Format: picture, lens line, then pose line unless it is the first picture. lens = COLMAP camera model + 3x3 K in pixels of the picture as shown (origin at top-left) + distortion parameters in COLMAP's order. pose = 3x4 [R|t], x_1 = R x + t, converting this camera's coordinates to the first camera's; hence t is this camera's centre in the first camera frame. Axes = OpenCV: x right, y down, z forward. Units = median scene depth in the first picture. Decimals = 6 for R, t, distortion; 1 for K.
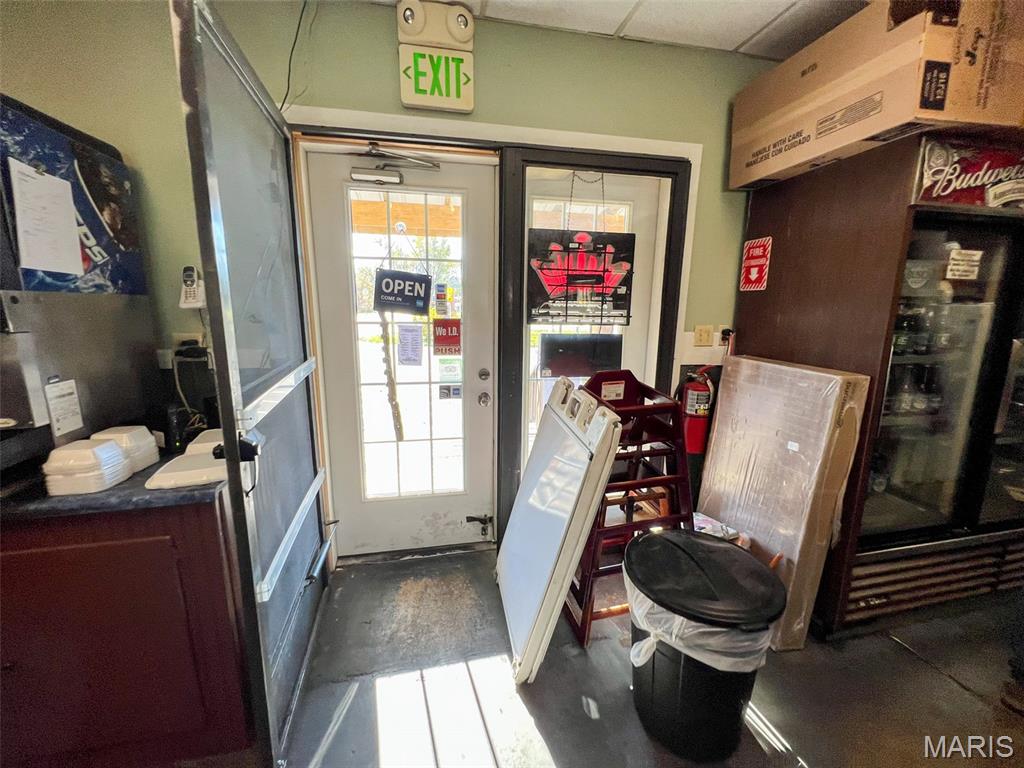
lens RADIAL K [[415.9, 0, 508.4], [0, 415.9, 385.3], [0, 0, 1]] dist [0.002524, 0.000184]
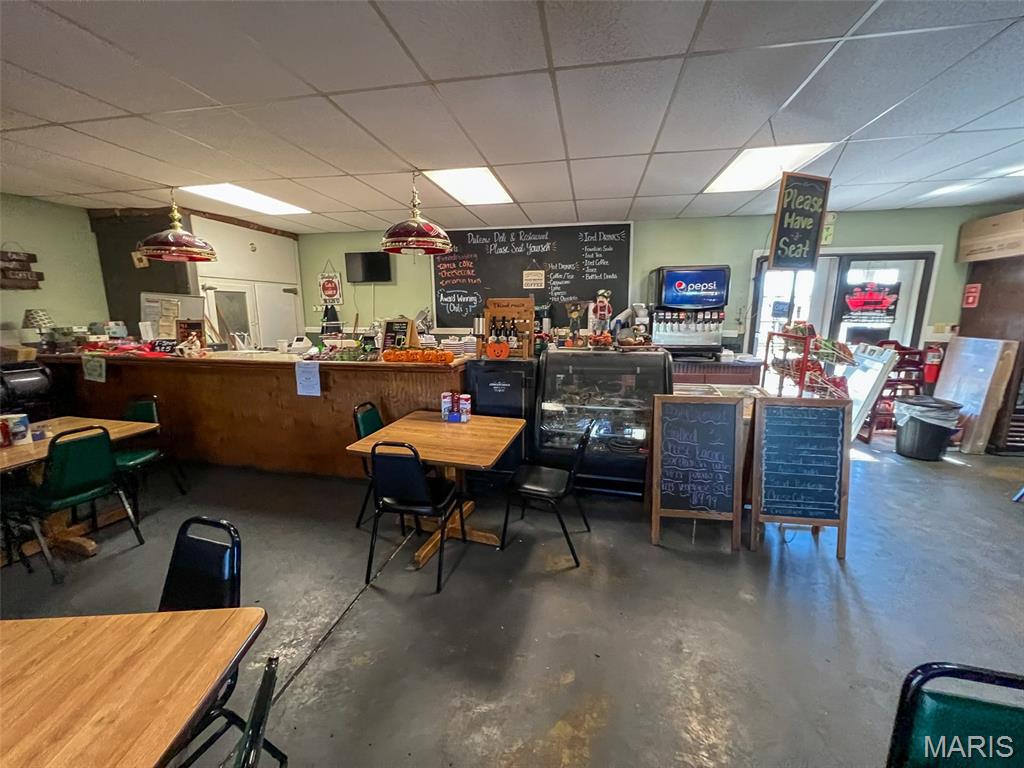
lens RADIAL K [[406.3, 0, 510.0], [0, 406.3, 383.7], [0, 0, 1]] dist [-0.002658, 0.000171]
pose [[0.919036, 0.060804, -0.389456, -0.794542], [-0.066169, 0.997808, -0.000362, 0.339753], [0.388580, 0.026103, 0.921045, -1.923192]]
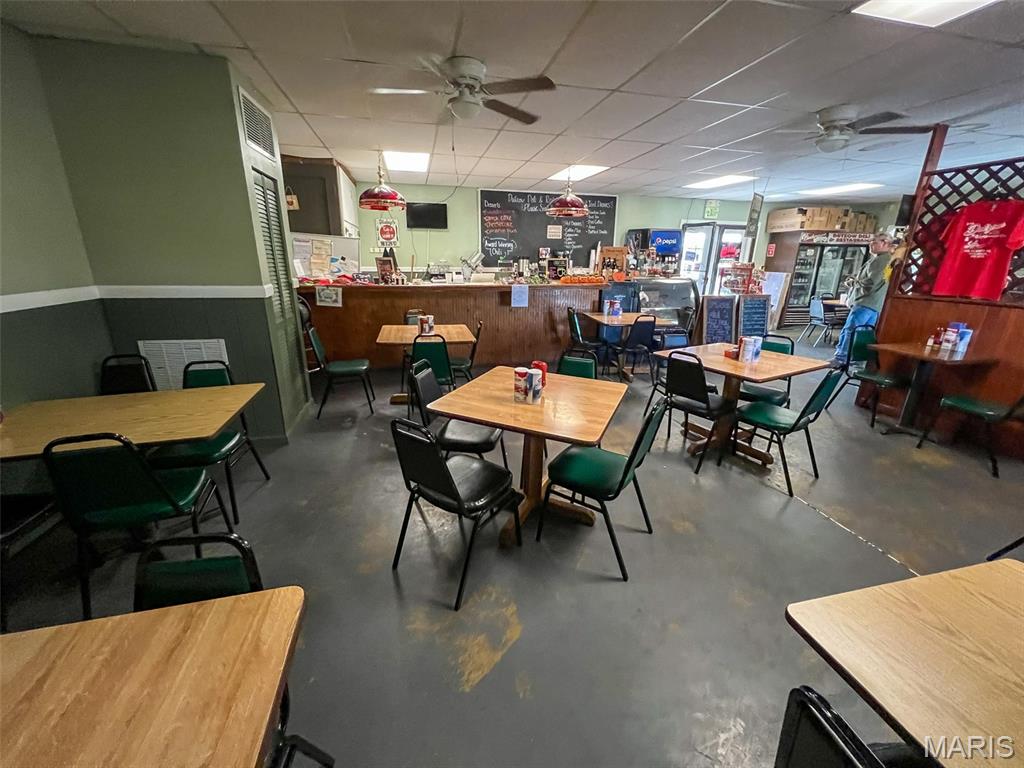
lens RADIAL K [[406.3, 0, 511.2], [0, 406.3, 383.1], [0, 0, 1]] dist [-0.002658, 0.000171]
pose [[0.999779, -0.002401, 0.020868, -2.200598], [0.000137, 0.994166, 0.107865, 0.627855], [-0.021005, -0.107838, 0.993947, -3.290529]]
